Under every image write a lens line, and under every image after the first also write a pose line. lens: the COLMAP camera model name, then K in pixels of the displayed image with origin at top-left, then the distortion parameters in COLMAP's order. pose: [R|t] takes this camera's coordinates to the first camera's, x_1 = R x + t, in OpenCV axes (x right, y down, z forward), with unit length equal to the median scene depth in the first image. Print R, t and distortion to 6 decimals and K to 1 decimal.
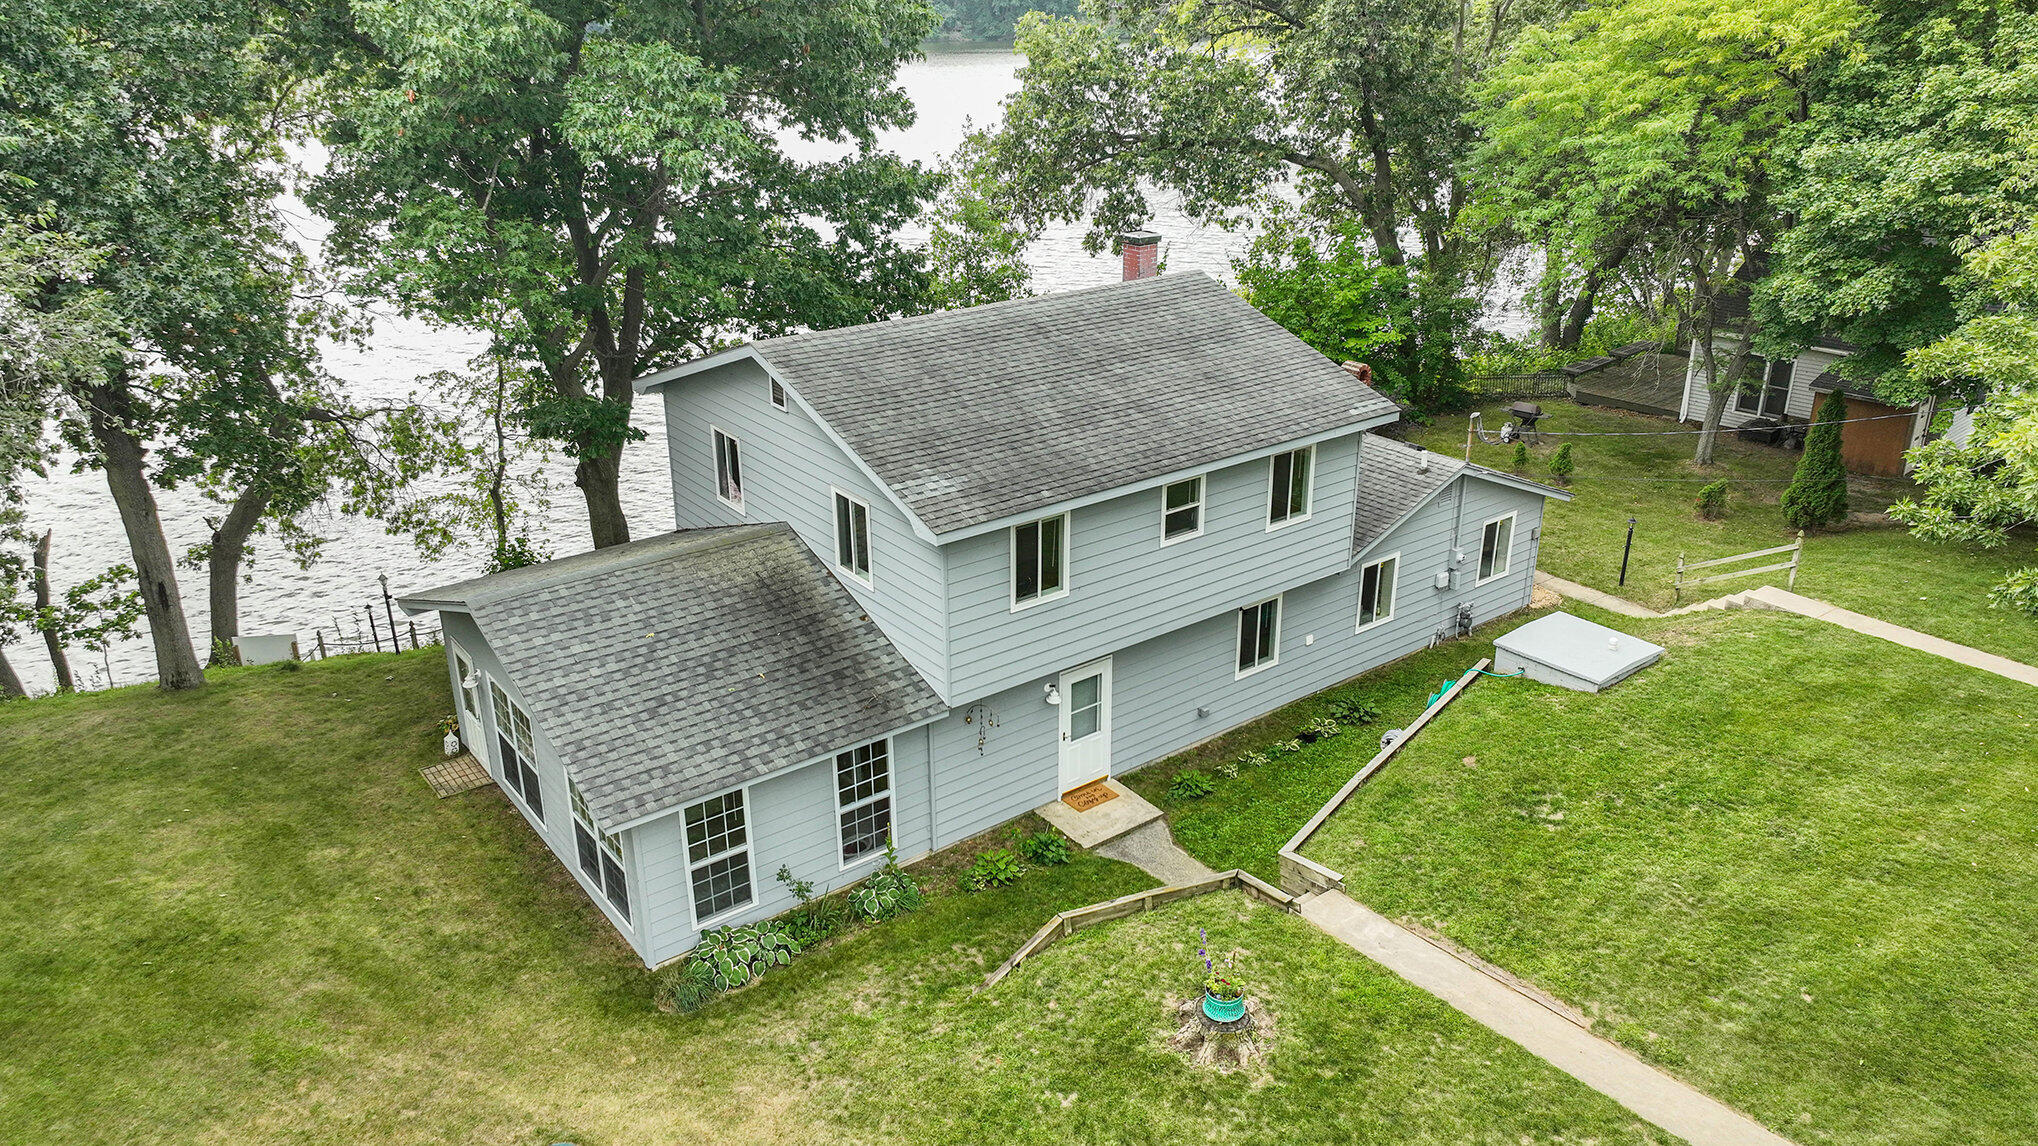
lens RADIAL K [[1445.5, 0, 1008.8], [0, 1445.5, 558.8], [0, 0, 1]] dist [0.000554, 0.008180]
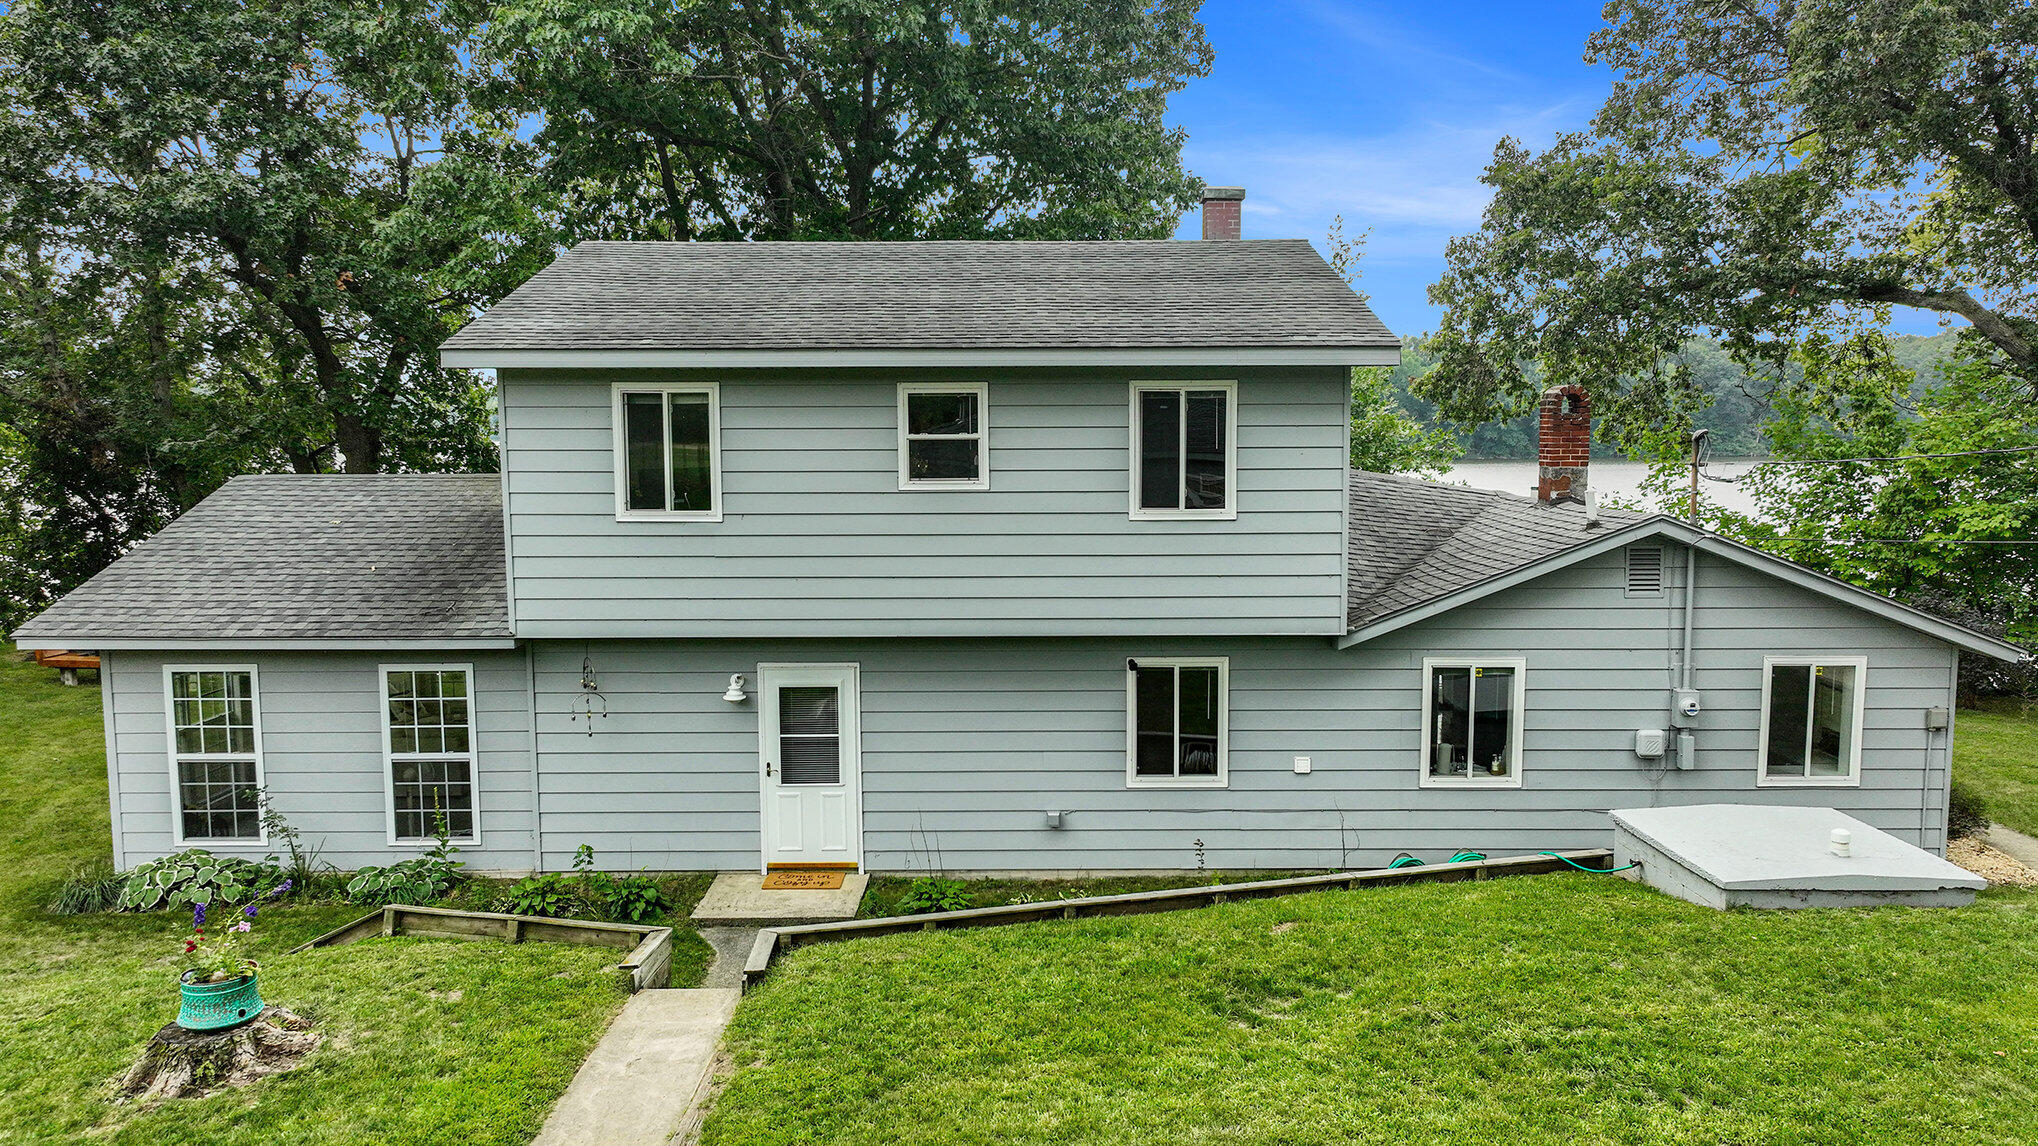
lens RADIAL K [[1445.5, 0, 1018.1], [0, 1445.5, 570.4], [0, 0, 1]] dist [0.000554, 0.008180]
pose [[0.794909, 0.068104, -0.602894, 0.544089], [-0.227645, 0.954564, -0.192318, 0.140698], [0.562403, 0.290121, 0.774295, 0.527648]]
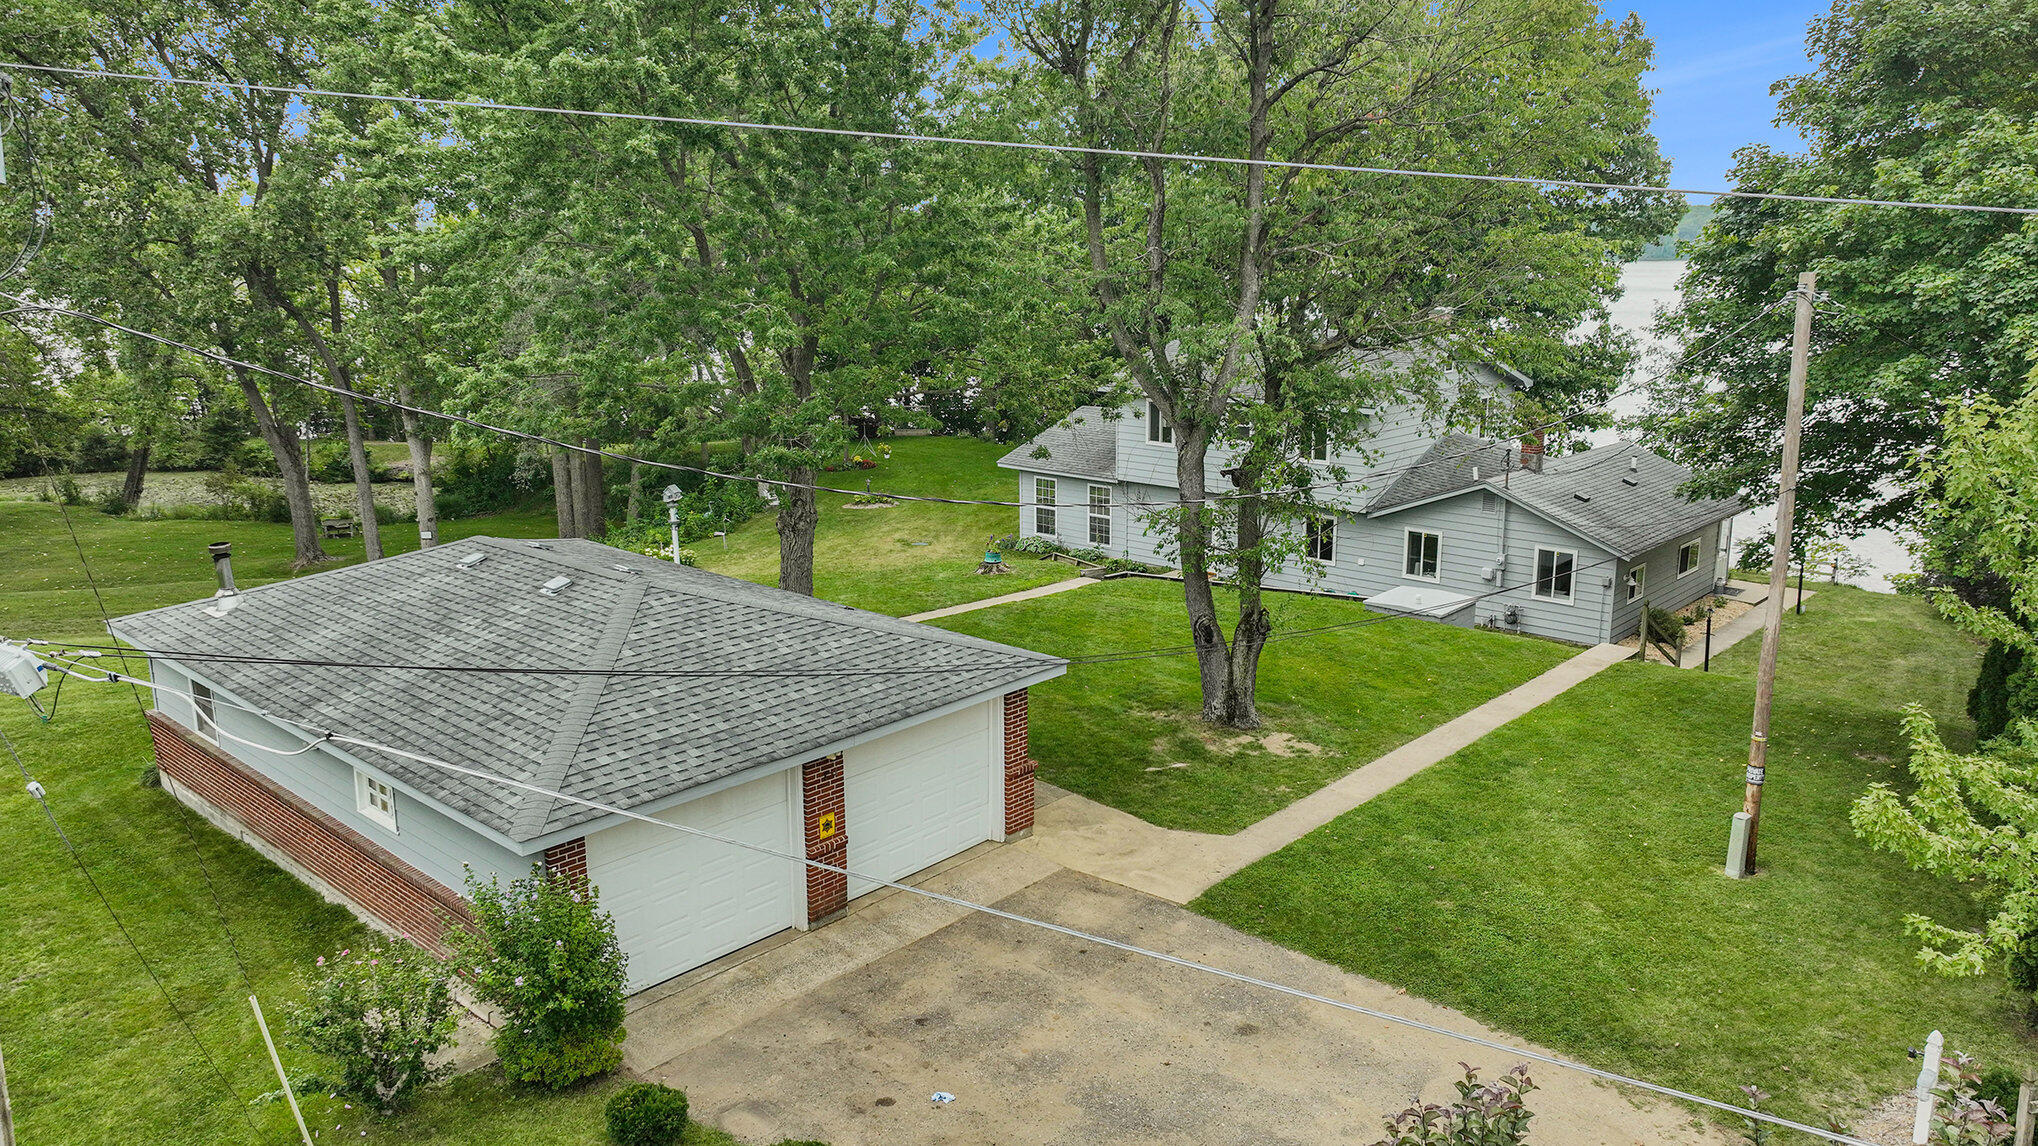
lens RADIAL K [[1445.5, 0, 1010.4], [0, 1445.5, 565.2], [0, 0, 1]] dist [0.000554, 0.008180]
pose [[0.171906, 0.221599, -0.959866, 1.876214], [-0.362642, 0.920183, 0.147491, -0.036585], [0.915936, 0.322733, 0.238546, 0.347592]]
